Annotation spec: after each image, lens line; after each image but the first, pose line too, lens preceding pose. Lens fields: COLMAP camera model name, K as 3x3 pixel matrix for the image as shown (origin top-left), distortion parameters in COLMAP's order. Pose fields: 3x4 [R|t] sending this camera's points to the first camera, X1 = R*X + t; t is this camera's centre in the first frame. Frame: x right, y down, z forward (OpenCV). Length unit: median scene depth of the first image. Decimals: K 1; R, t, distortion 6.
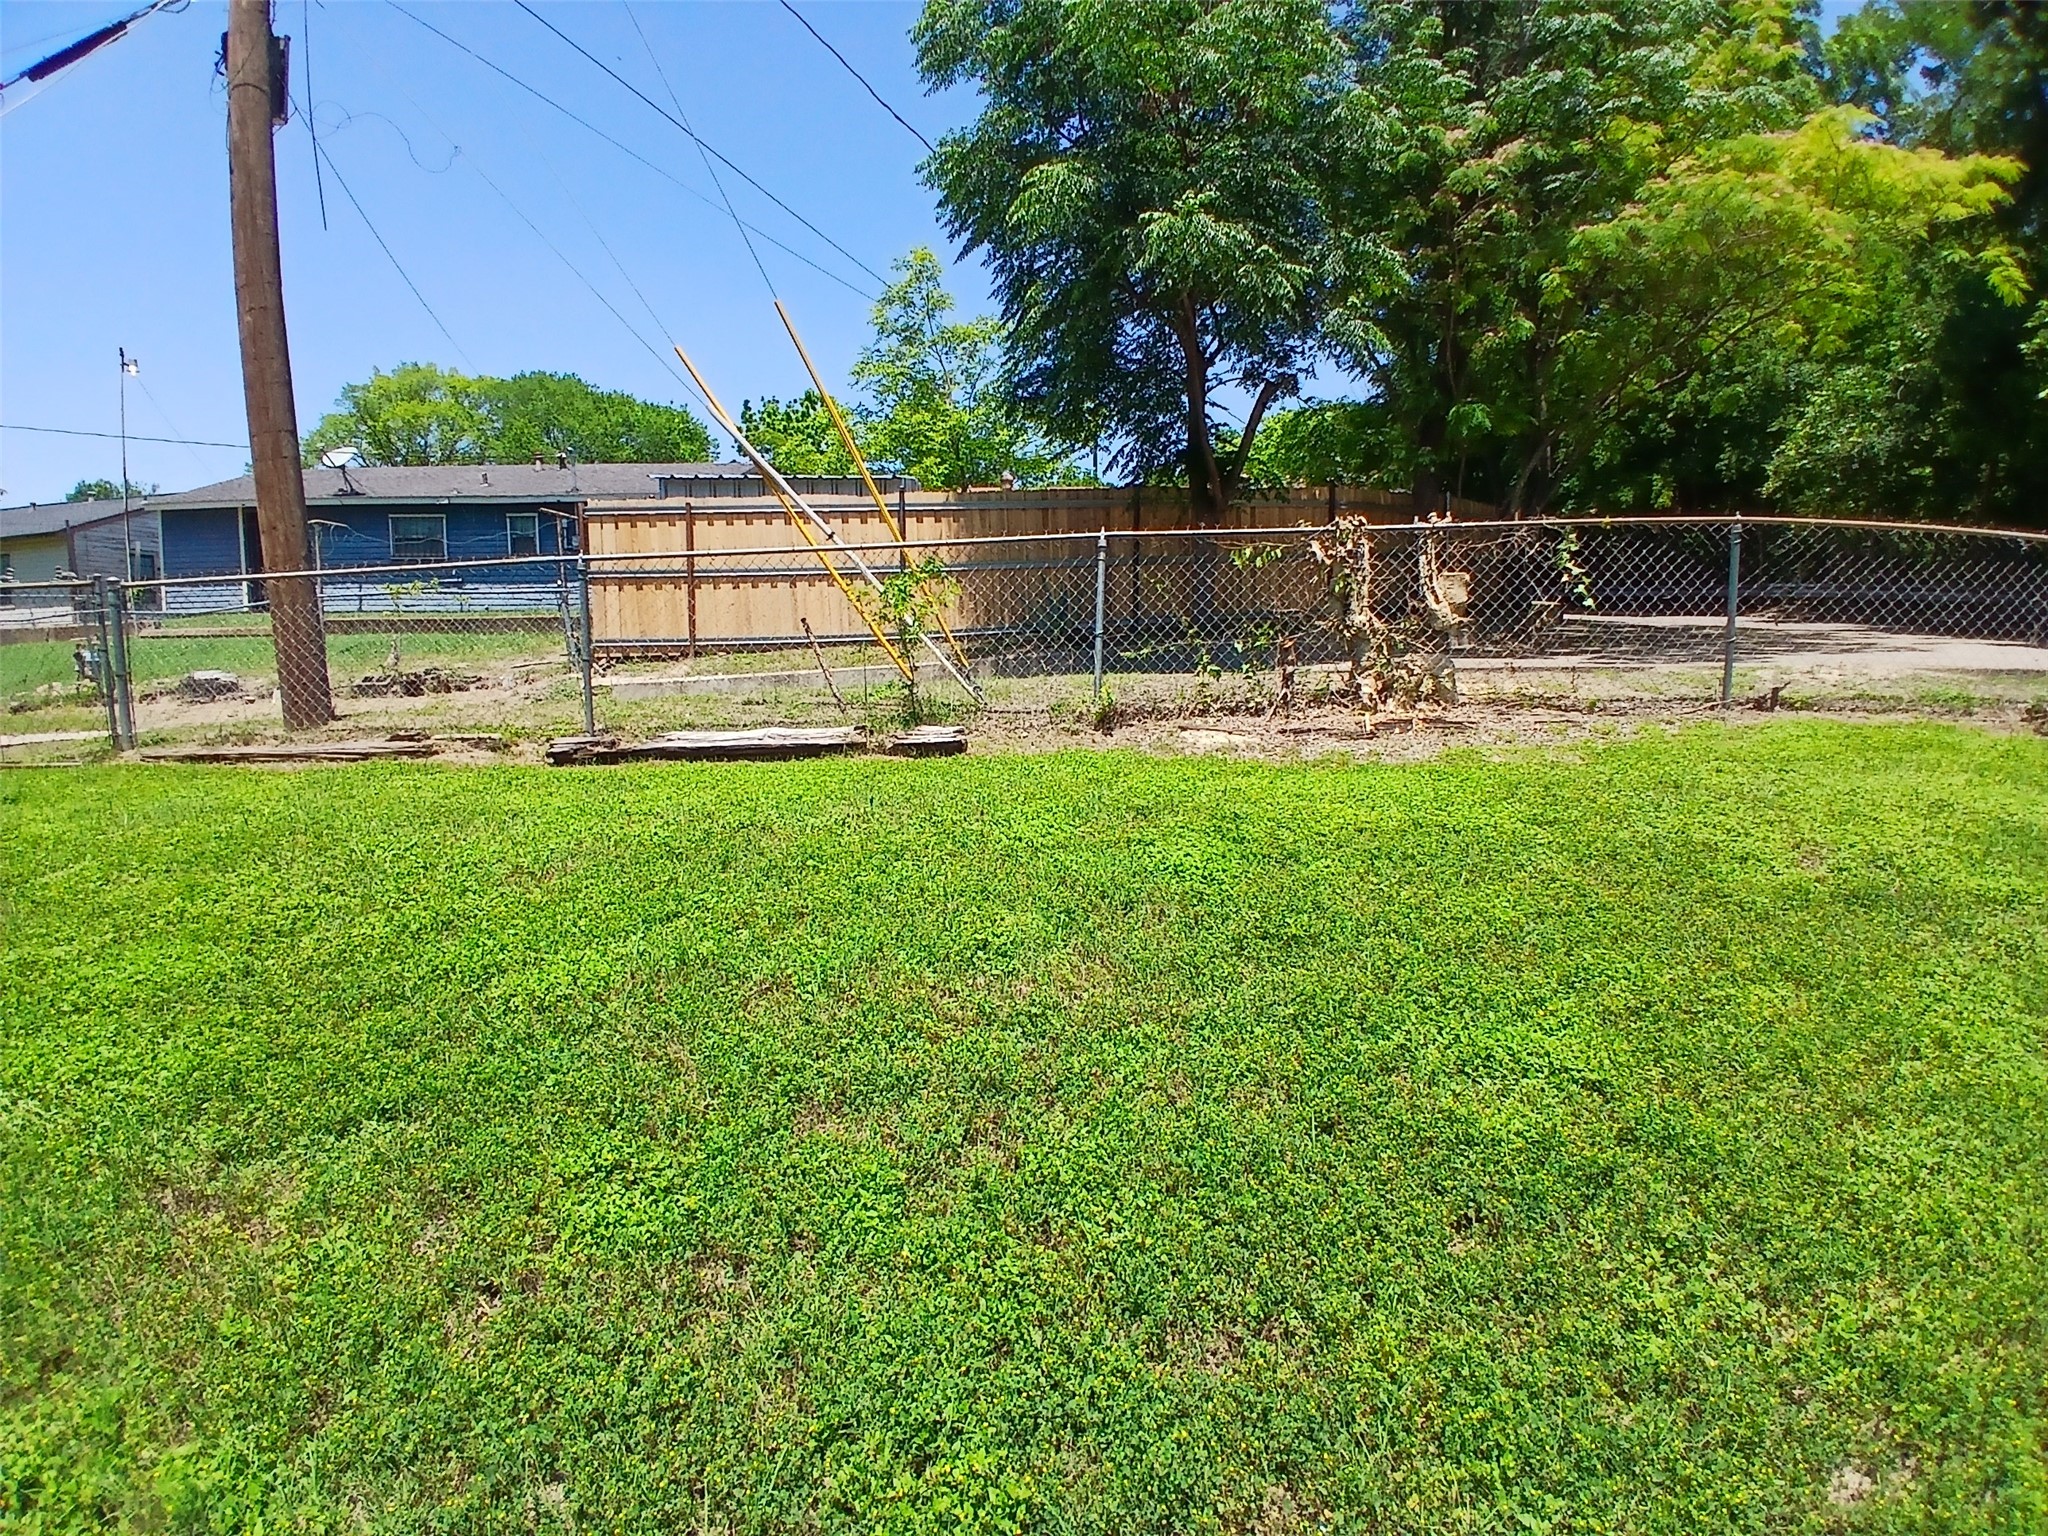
lens RADIAL K [[1019.6, 0, 1015.9], [0, 1019.6, 780.3], [0, 0, 1]] dist [0.010880, -0.052449]
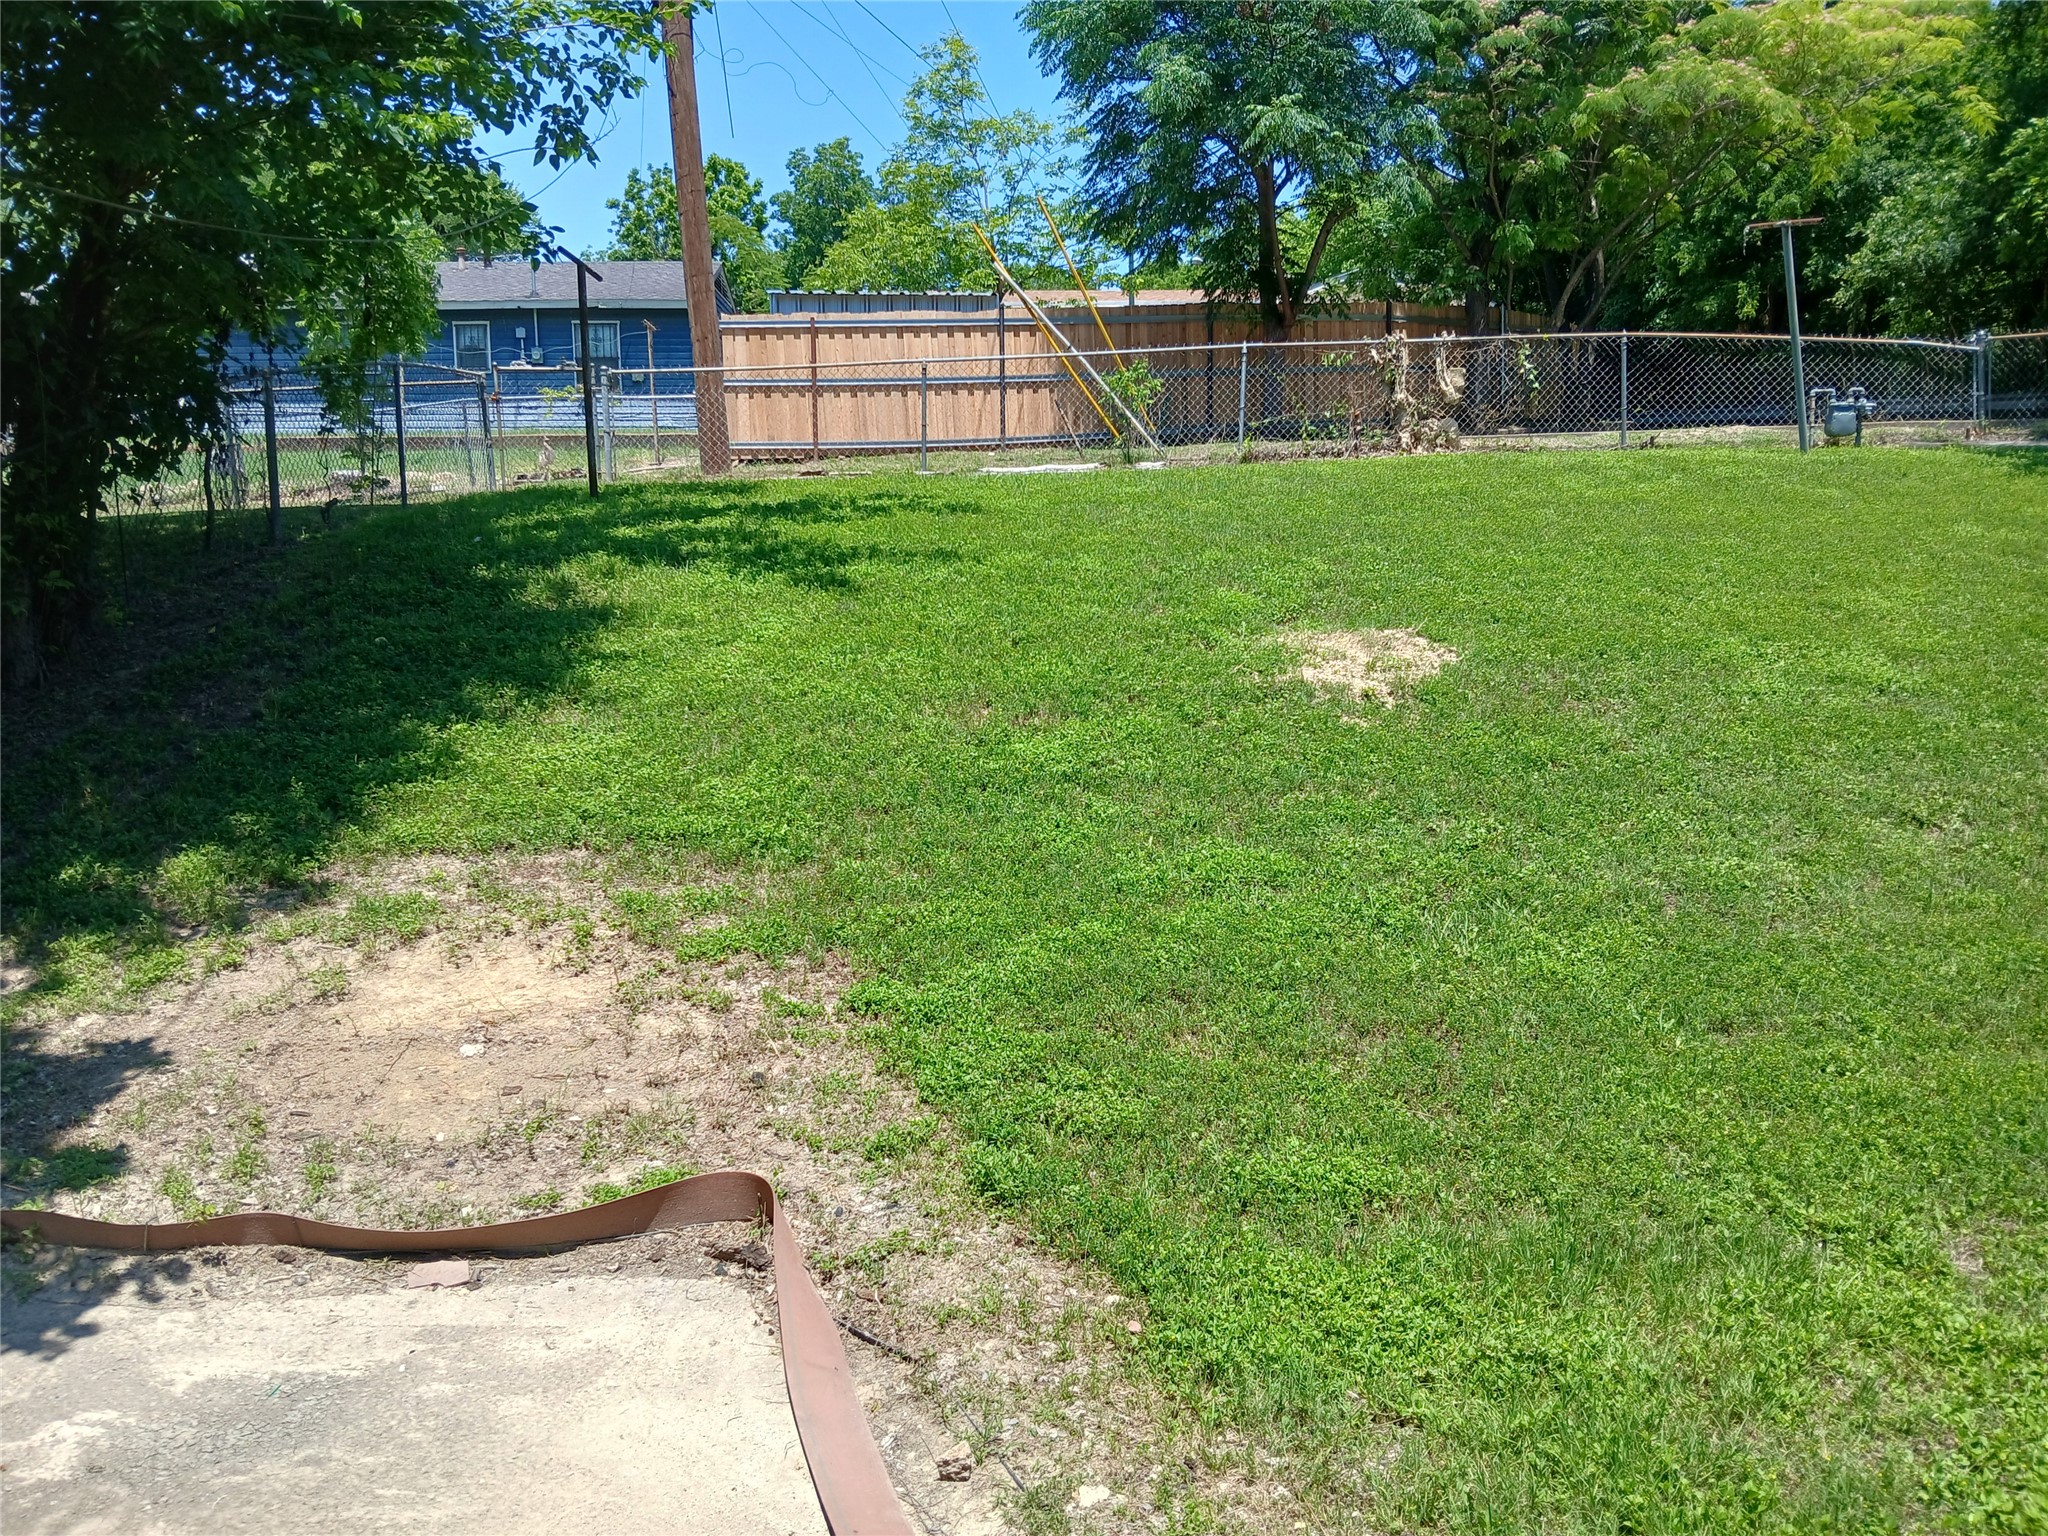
lens RADIAL K [[1581.9, 0, 997.3], [0, 1581.9, 789.9], [0, 0, 1]] dist [0.092143, -0.230828]
pose [[0.998408, -0.014036, 0.054628, -0.222661], [0.012277, 0.999399, 0.032407, 0.184964], [-0.055050, -0.031685, 0.997981, -0.747911]]
